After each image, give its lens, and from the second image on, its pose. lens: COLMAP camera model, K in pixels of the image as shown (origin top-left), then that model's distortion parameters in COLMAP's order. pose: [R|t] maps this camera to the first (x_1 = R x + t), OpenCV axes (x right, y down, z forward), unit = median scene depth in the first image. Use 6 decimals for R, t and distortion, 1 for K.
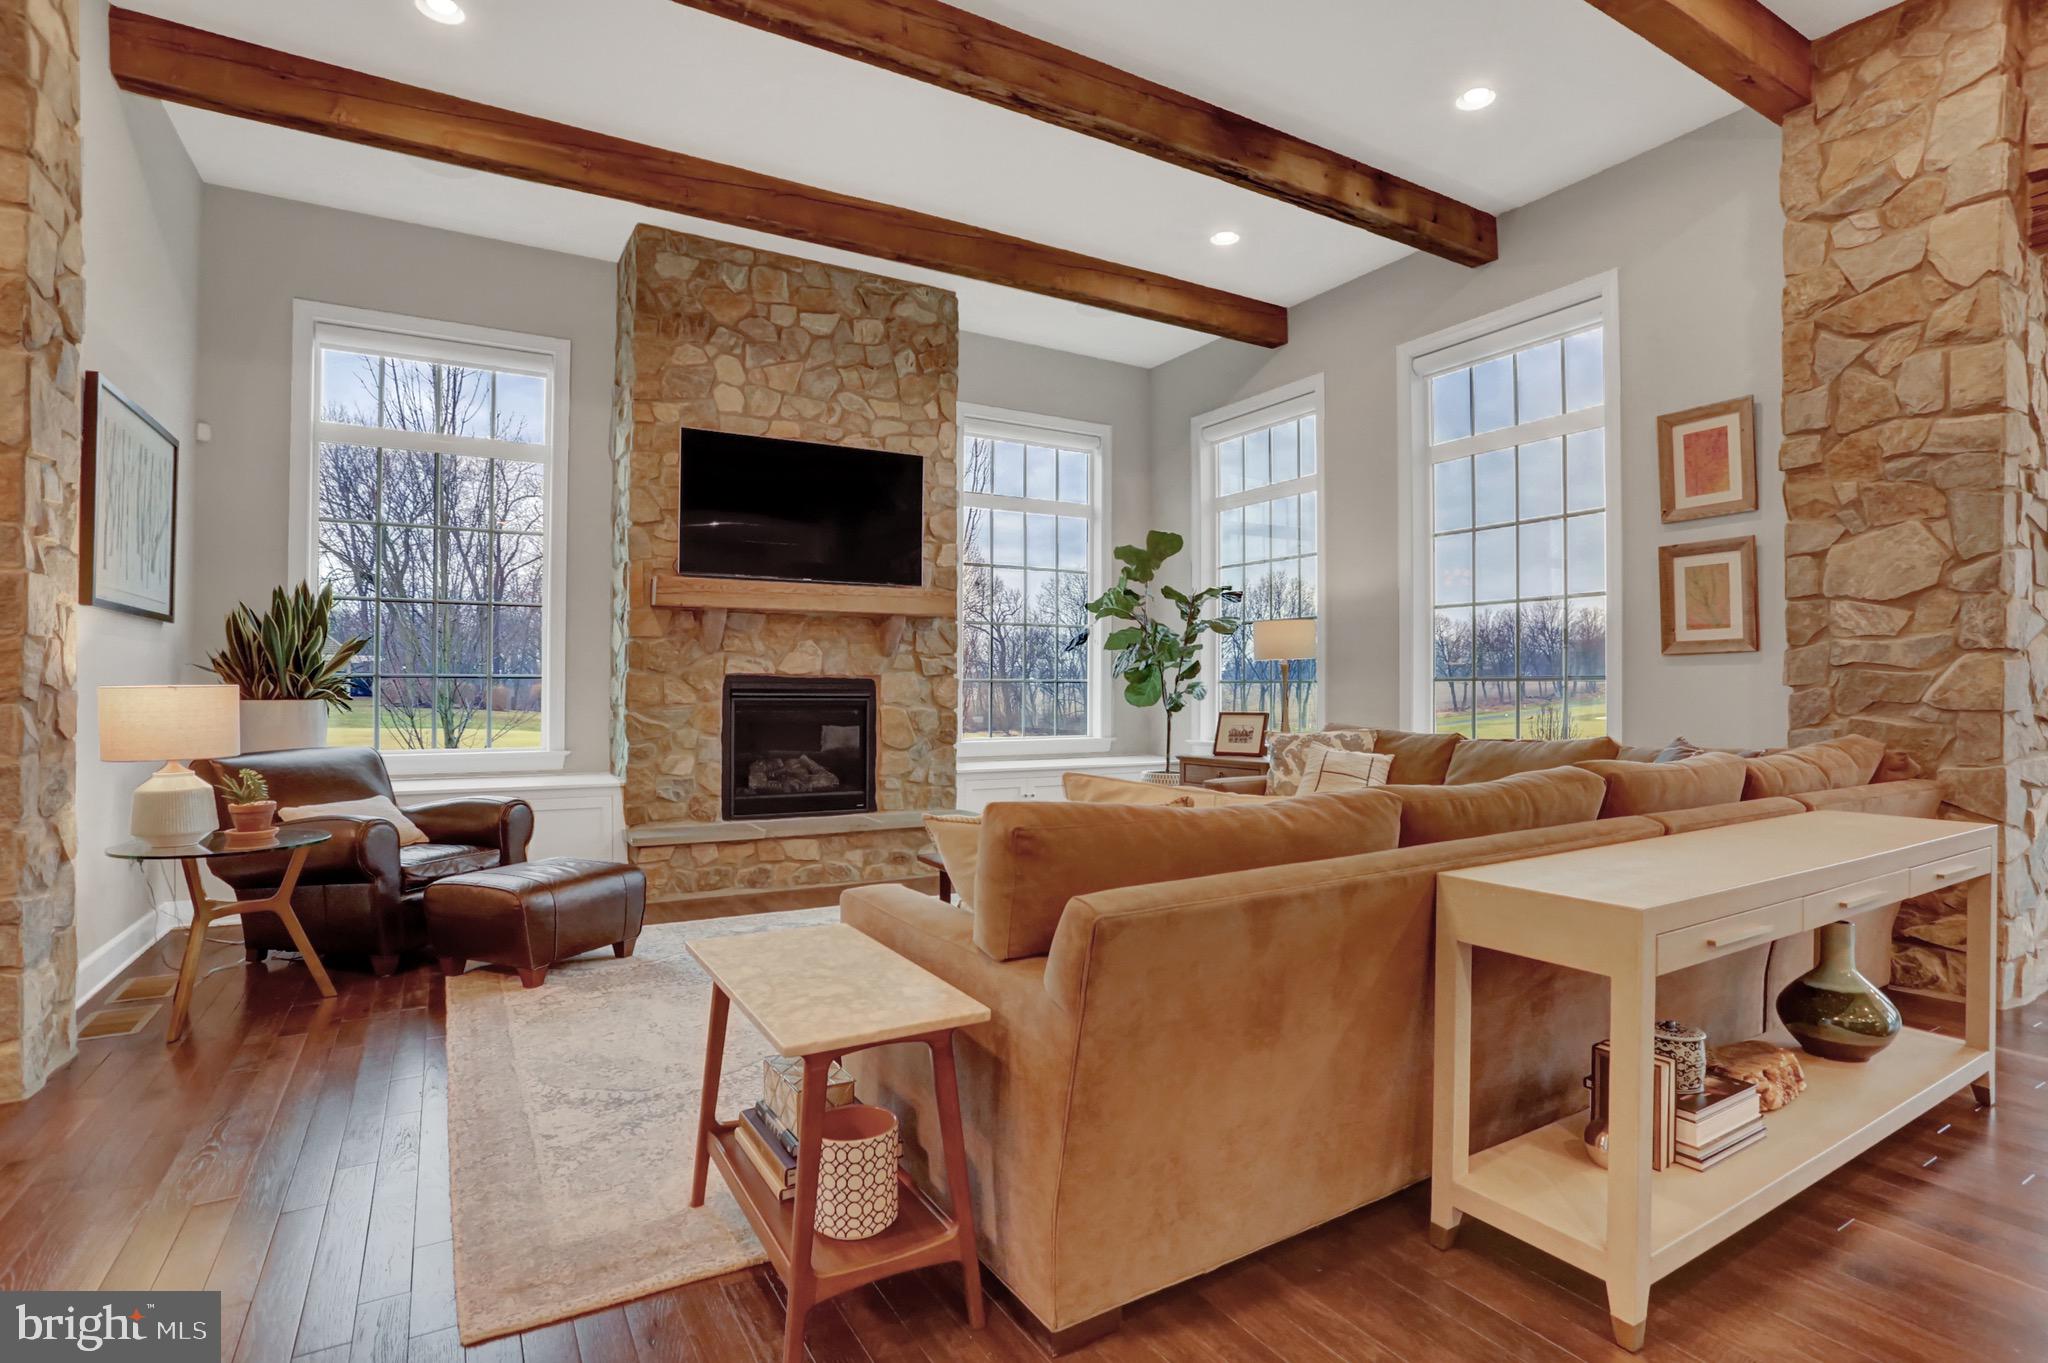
lens RADIAL K [[1004.5, 0, 1043.5], [0, 1004.5, 669.8], [0, 0, 1]] dist [-0.061591, 0.019874]
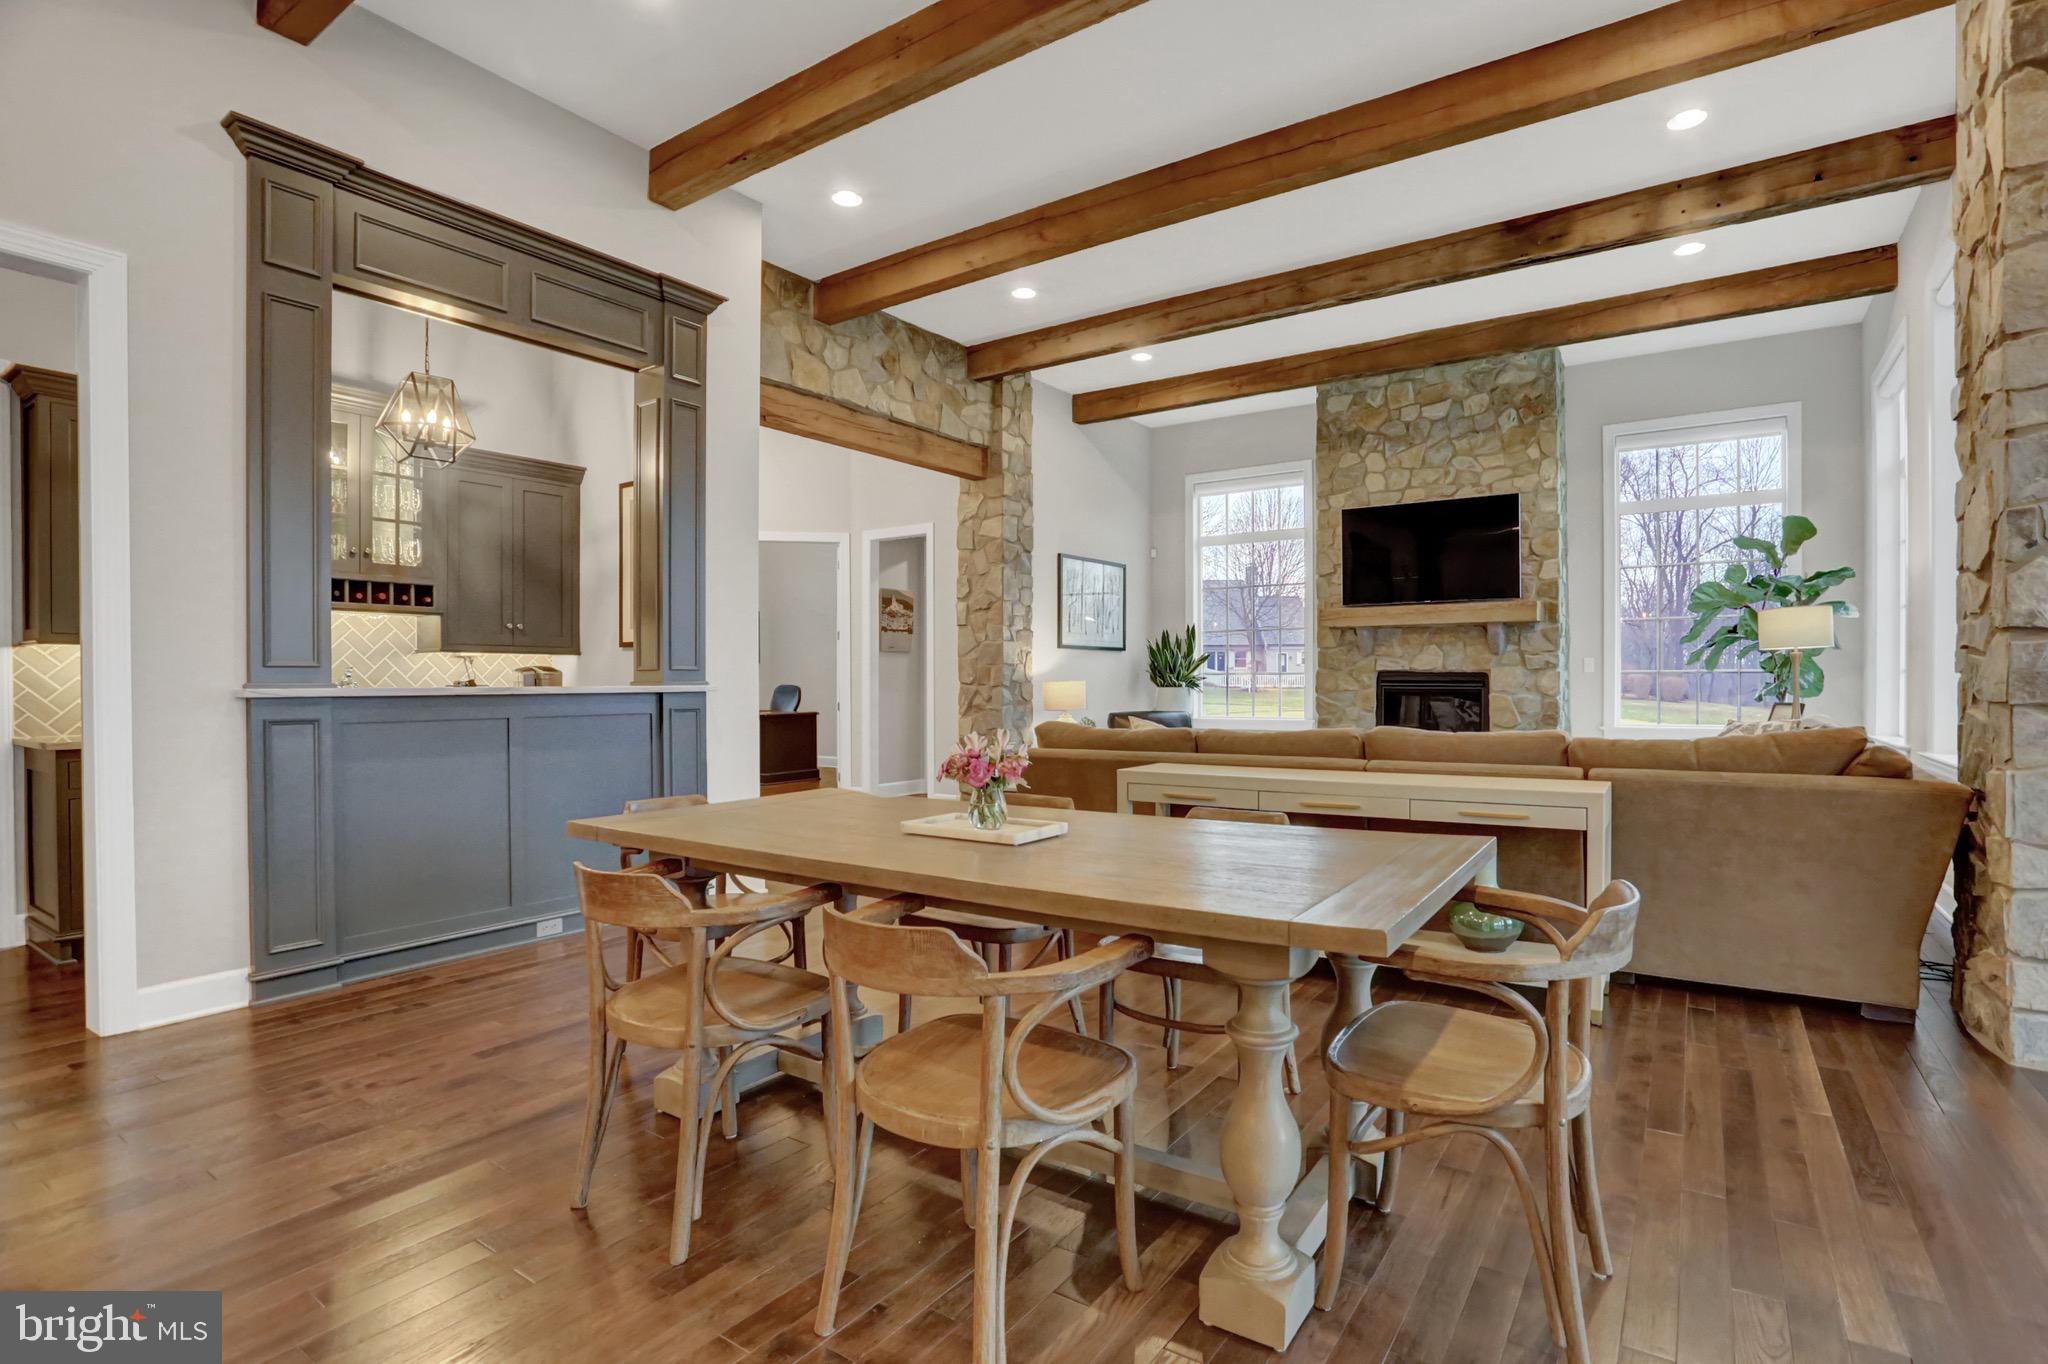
lens RADIAL K [[1004.5, 0, 1041.6], [0, 1004.5, 678.2], [0, 0, 1]] dist [-0.061591, 0.019874]
pose [[0.380434, 0.009205, -0.924762, 0.896798], [0.024689, 0.999493, 0.020106, -0.026013], [0.924479, -0.030480, 0.380013, -0.027865]]
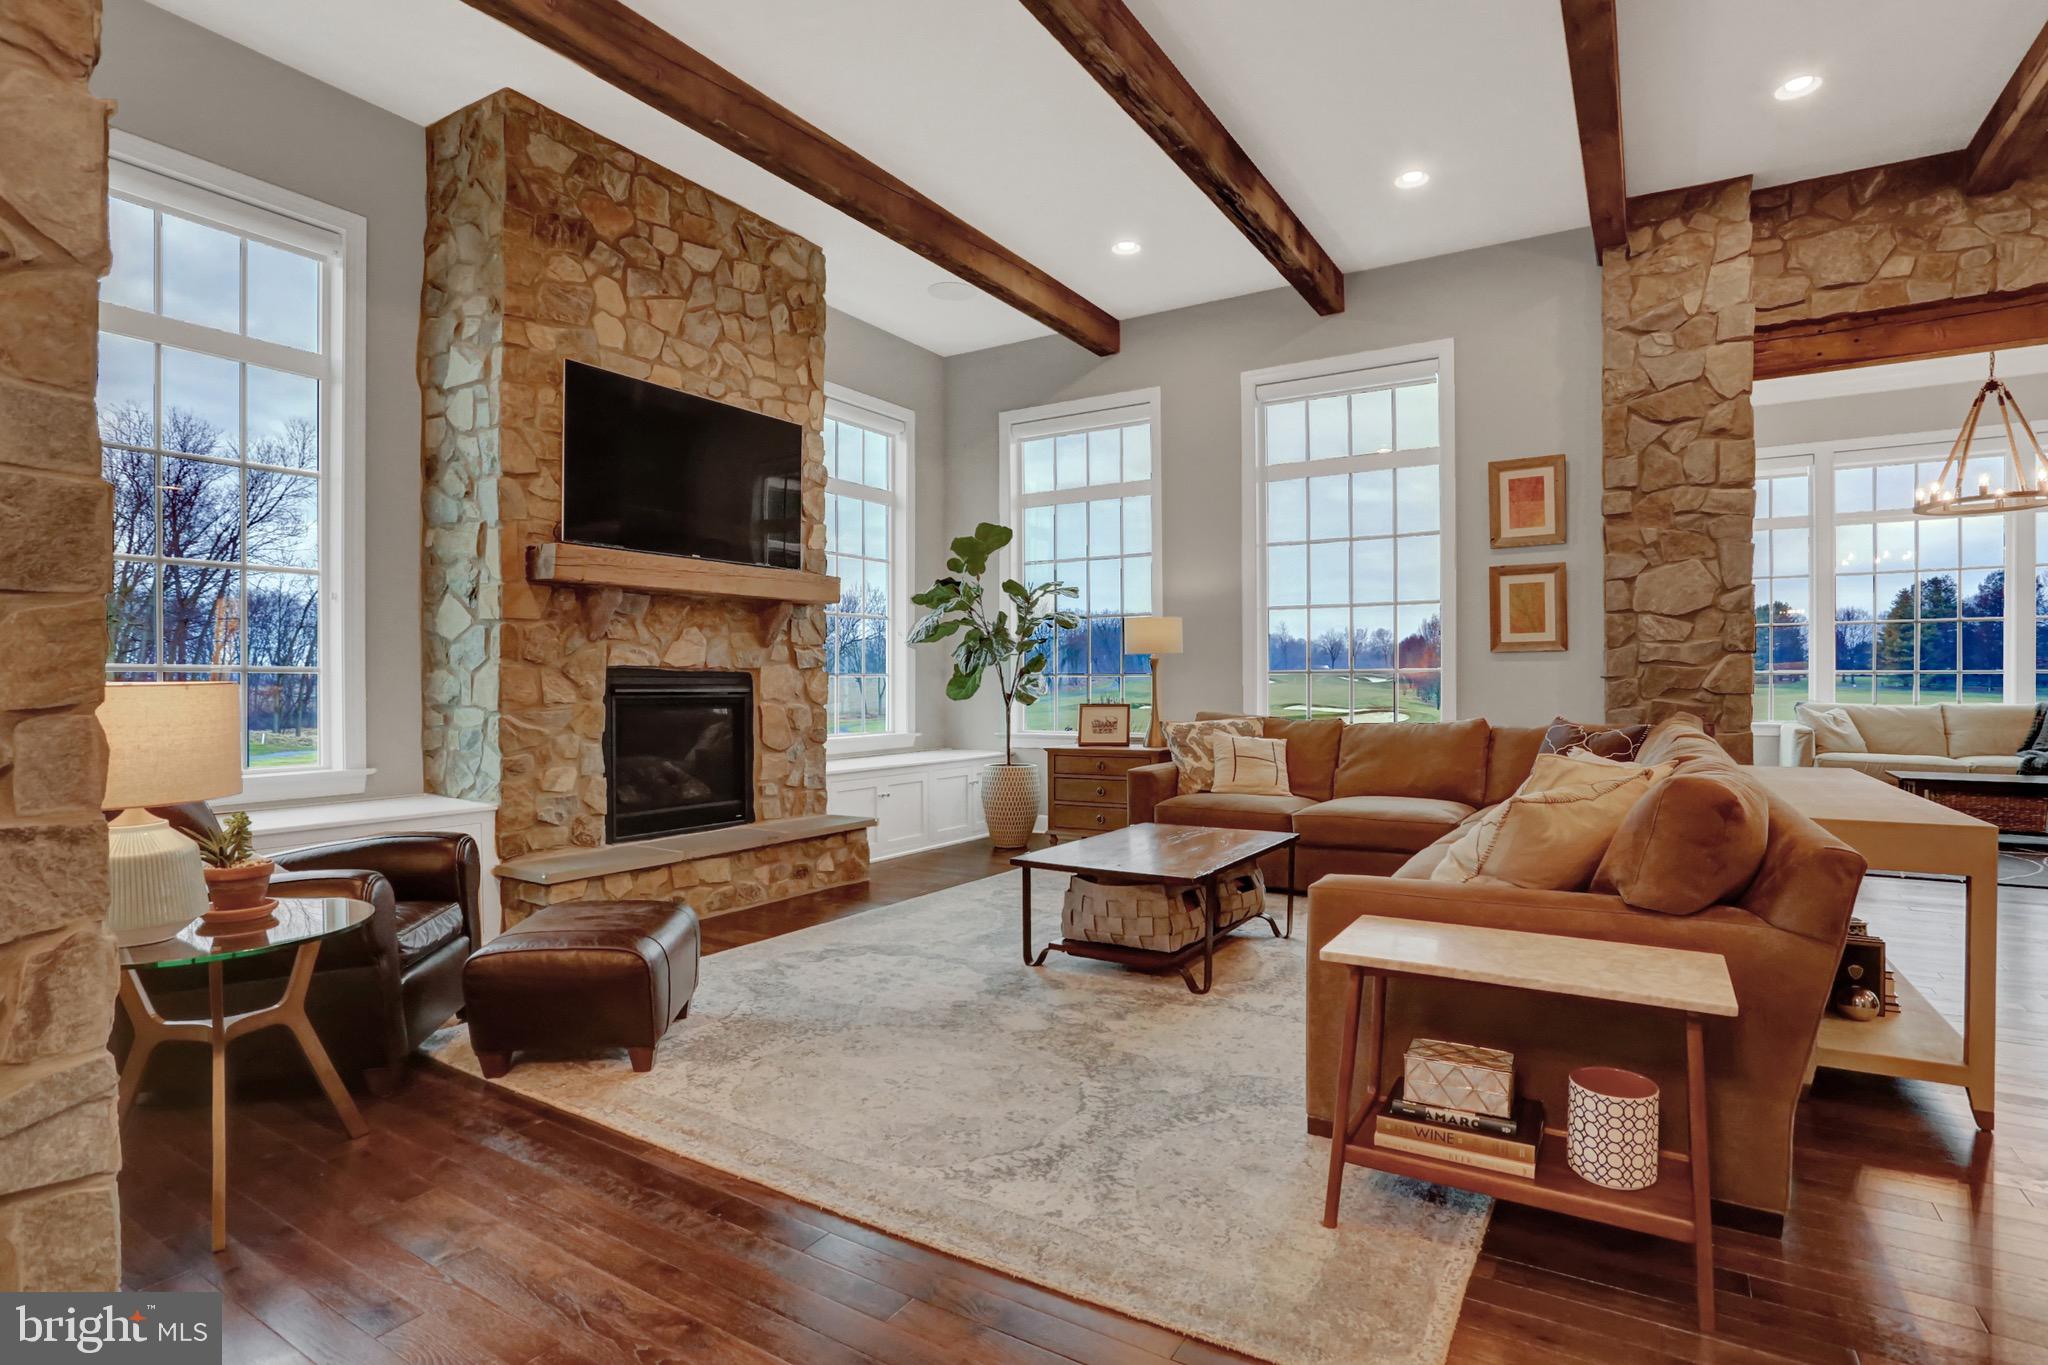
lens RADIAL K [[1004.5, 0, 1040.1], [0, 1004.5, 681.9], [0, 0, 1]] dist [-0.061591, 0.019874]
pose [[0.885666, -0.005708, 0.464288, -0.394171], [-0.003037, 0.999832, 0.018085, 0.001053], [-0.464314, -0.017427, 0.885499, 0.112575]]
